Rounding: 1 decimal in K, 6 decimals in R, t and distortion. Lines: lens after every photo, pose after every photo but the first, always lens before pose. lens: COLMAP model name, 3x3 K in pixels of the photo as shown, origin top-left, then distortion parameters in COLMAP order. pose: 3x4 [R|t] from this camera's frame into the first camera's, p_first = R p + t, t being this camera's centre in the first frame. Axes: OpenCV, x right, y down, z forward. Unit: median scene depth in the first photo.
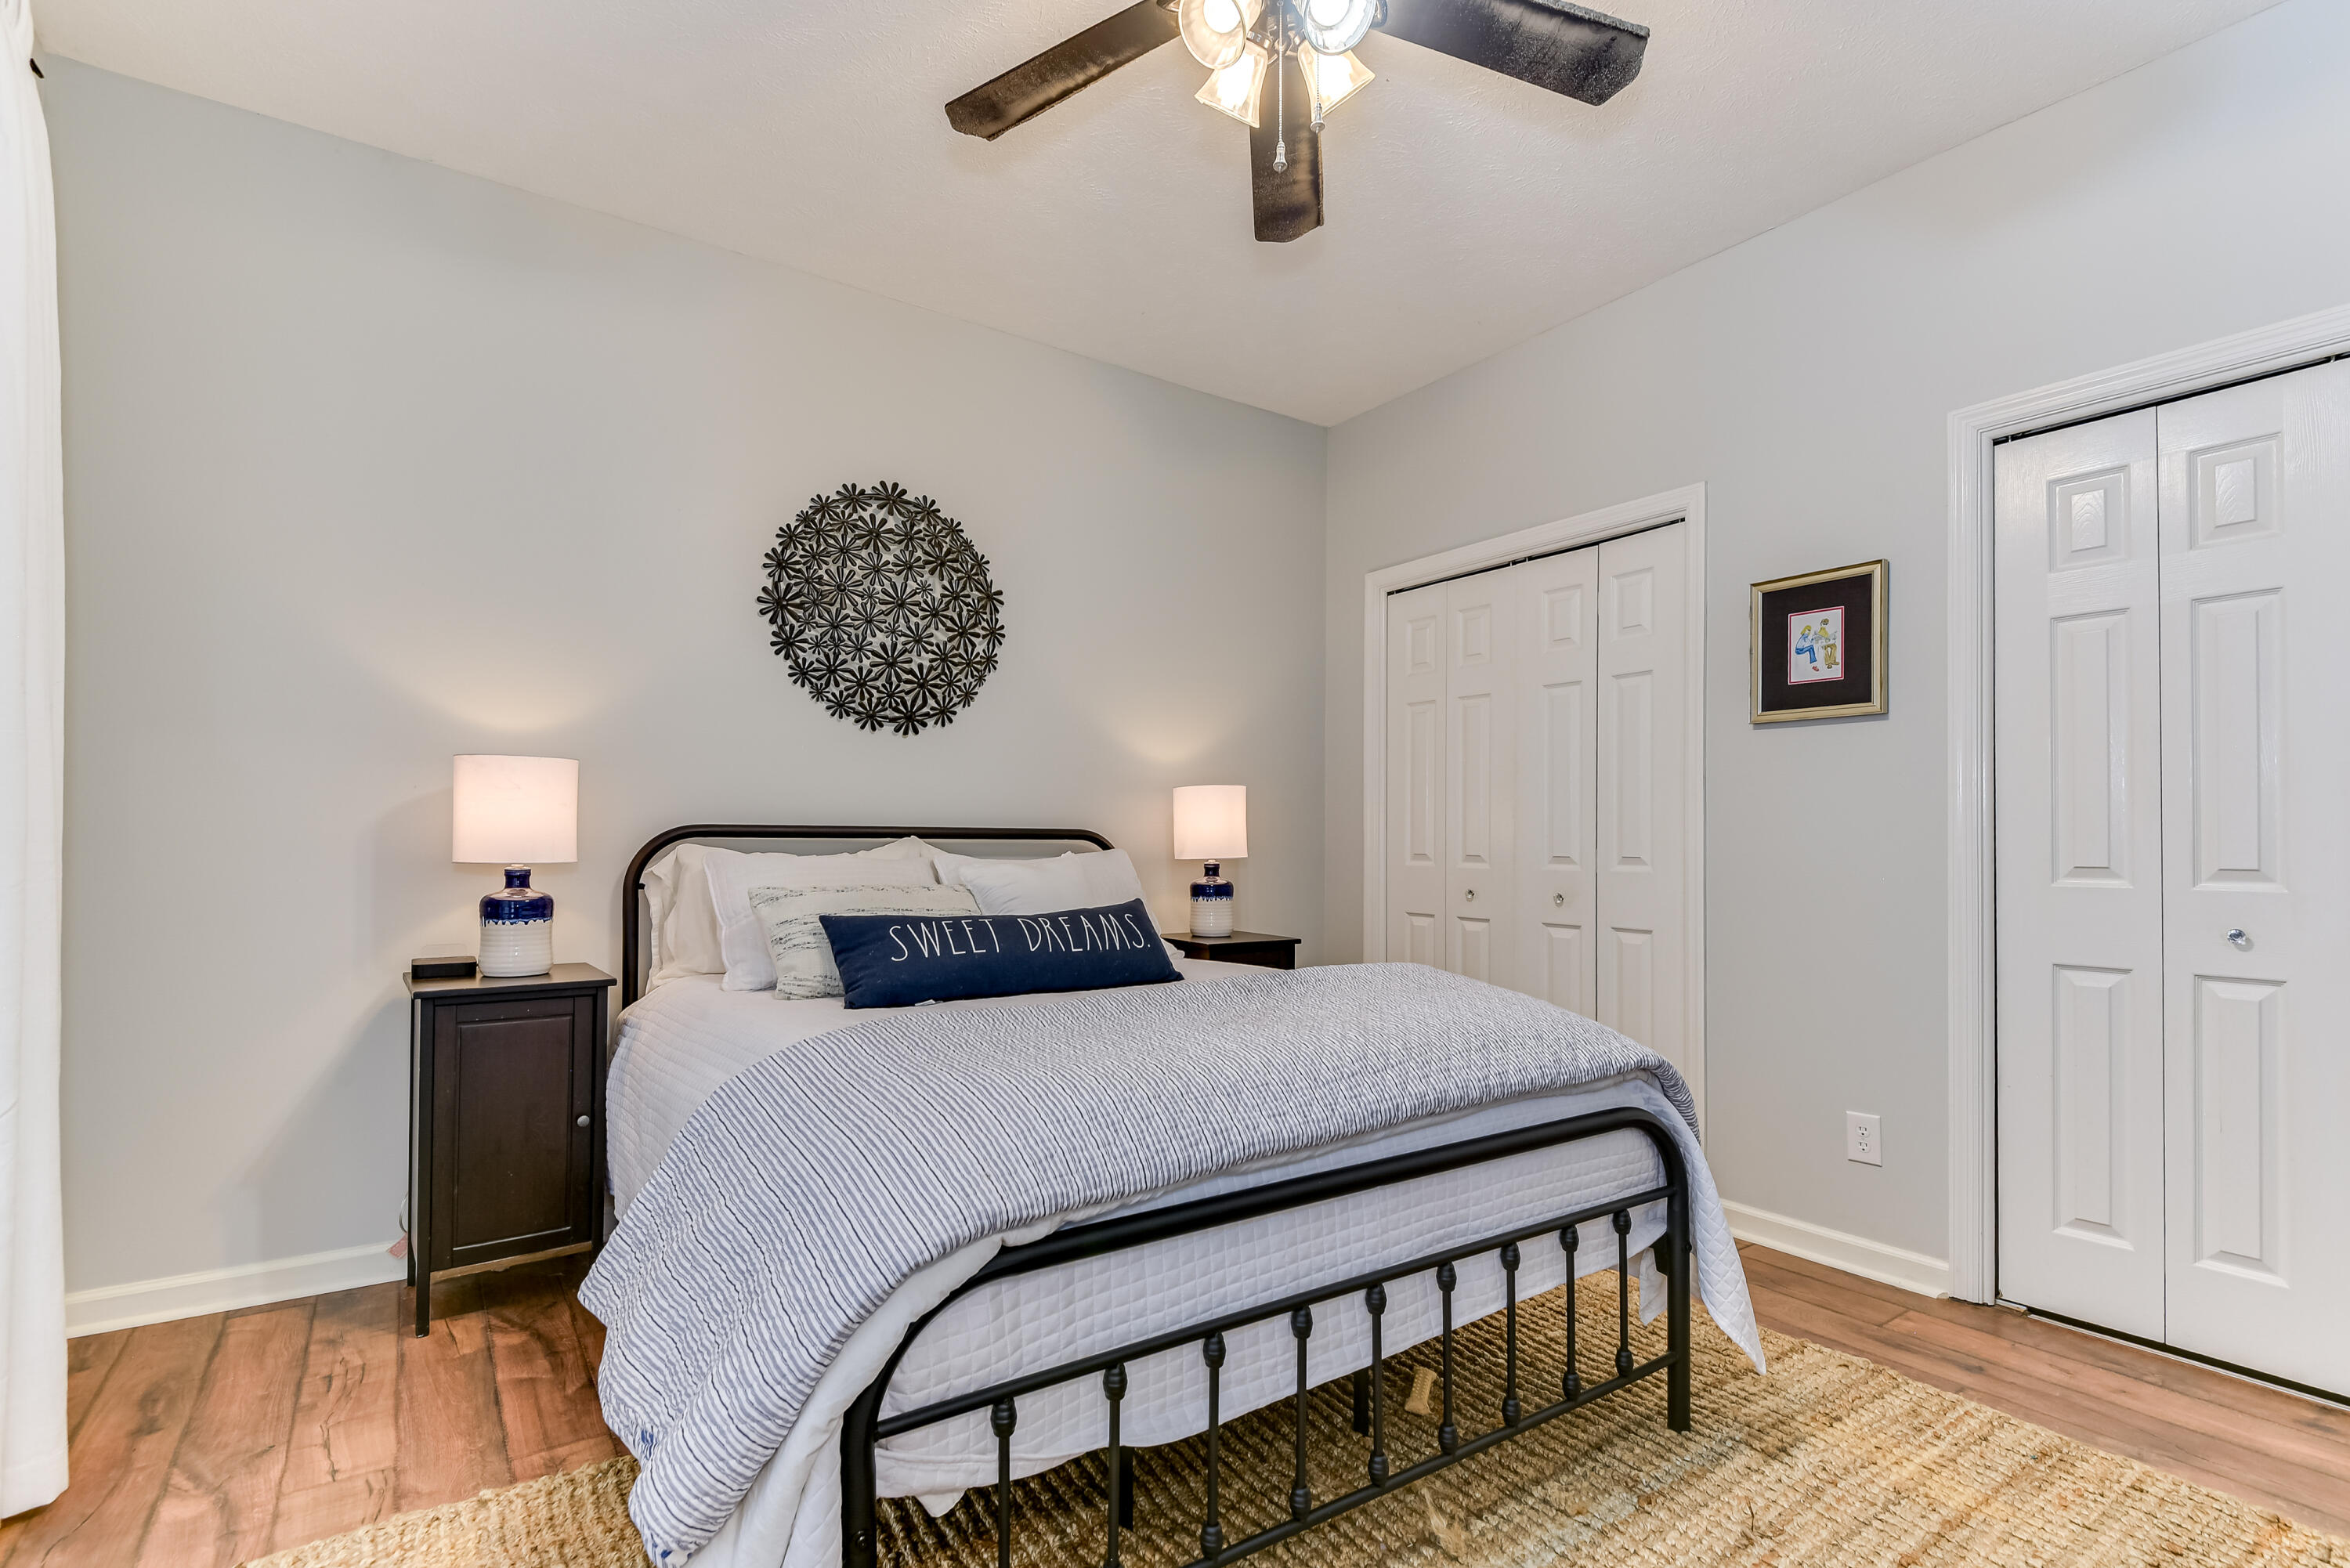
lens RADIAL K [[1094.0, 0, 1168.9], [0, 1094.0, 813.4], [0, 0, 1]] dist [-0.000440, -0.000179]
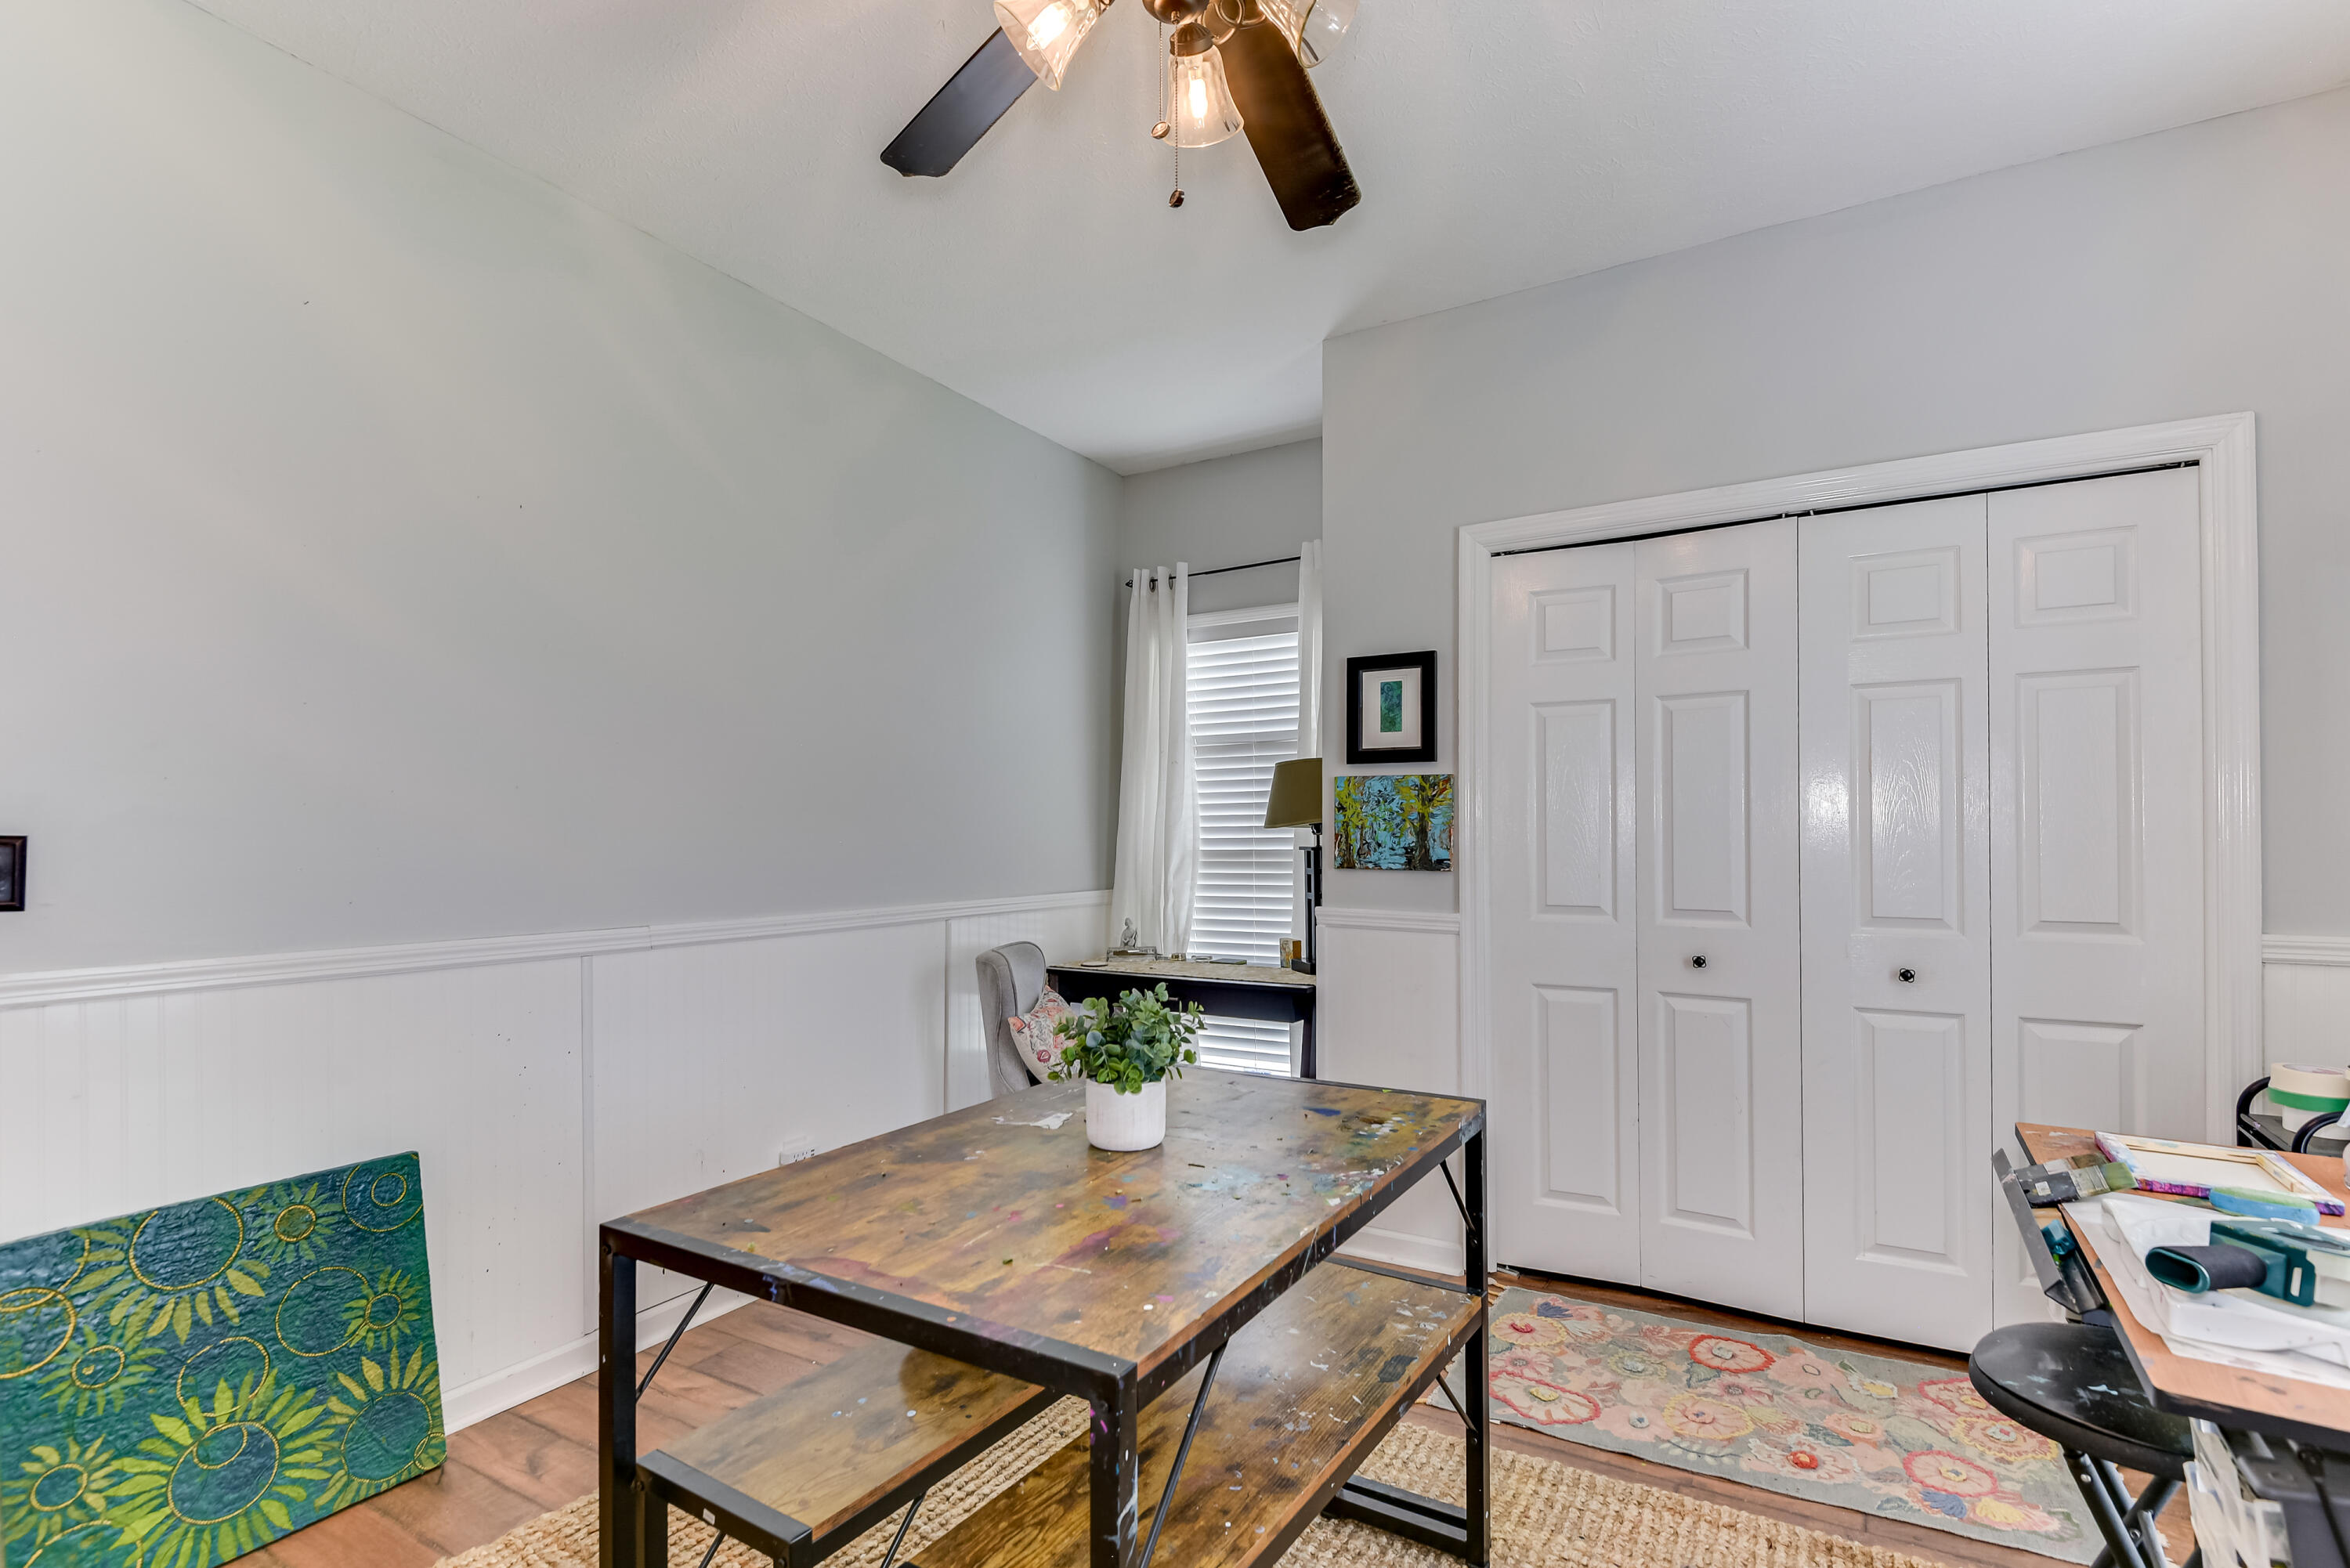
lens RADIAL K [[1058.2, 0, 1174.5], [0, 1058.2, 847.7], [0, 0, 1]] dist [0.000282, -0.000054]
pose [[0.905504, 0.028802, 0.423359, -0.270644], [-0.029866, 0.999545, -0.004122, 0.008125], [-0.423285, -0.008911, 0.905953, 0.396116]]
